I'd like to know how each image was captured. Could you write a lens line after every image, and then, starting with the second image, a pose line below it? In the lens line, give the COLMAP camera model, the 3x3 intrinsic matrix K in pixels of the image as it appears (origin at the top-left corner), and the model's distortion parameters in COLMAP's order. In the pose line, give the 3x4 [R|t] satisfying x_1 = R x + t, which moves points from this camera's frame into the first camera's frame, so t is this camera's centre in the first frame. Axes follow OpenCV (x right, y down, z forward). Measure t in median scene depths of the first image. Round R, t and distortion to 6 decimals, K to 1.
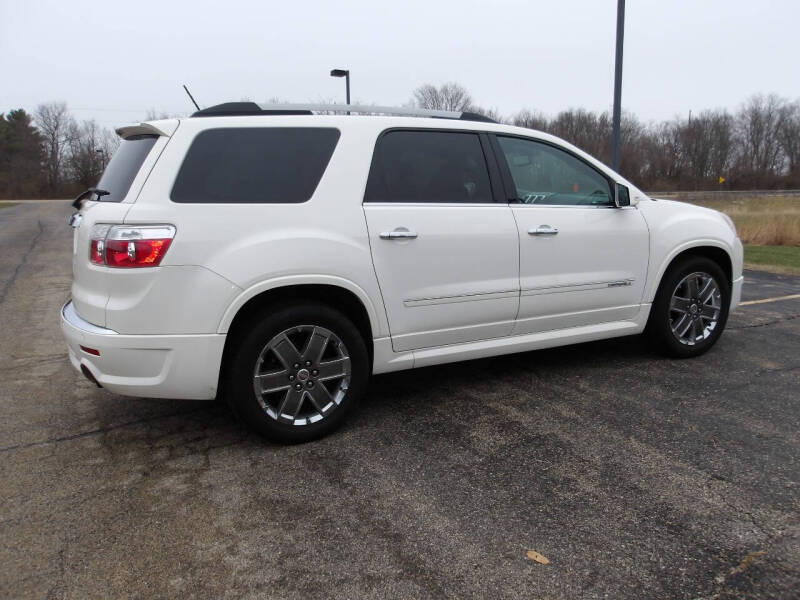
lens RADIAL K [[665.4, 0, 400.0], [0, 665.4, 300.0], [0, 0, 1]] dist [-0.002994, 0.008289]
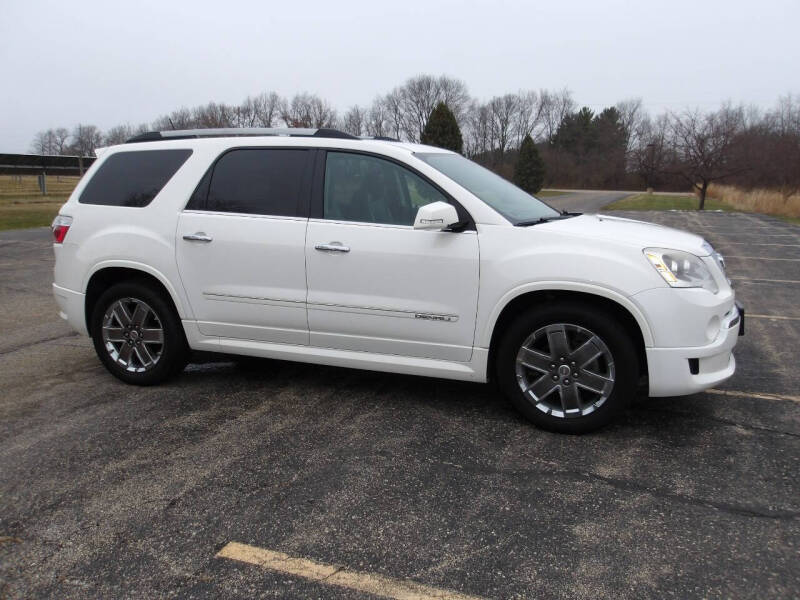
lens RADIAL K [[665.4, 0, 400.0], [0, 665.4, 300.0], [0, 0, 1]] dist [-0.002994, 0.008289]
pose [[0.675476, 0.151721, -0.721604, 1.000303], [-0.143578, 0.986935, 0.073108, -0.112494], [0.723269, 0.054224, 0.688435, 0.390637]]
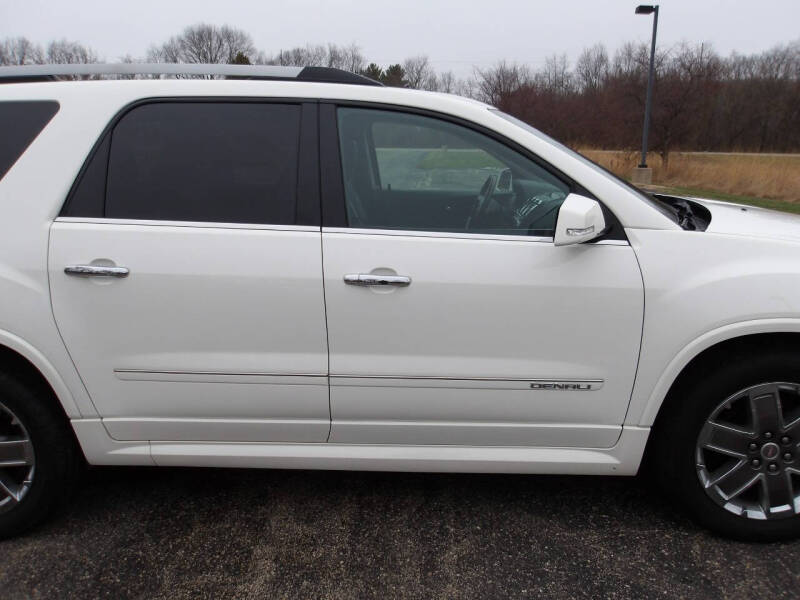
lens RADIAL K [[665.4, 0, 400.0], [0, 665.4, 300.0], [0, 0, 1]] dist [-0.002994, 0.008289]
pose [[0.870176, 0.130247, -0.475215, 0.495726], [-0.095725, 0.990743, 0.096259, -0.140645], [0.483353, -0.038272, 0.874588, 0.512229]]
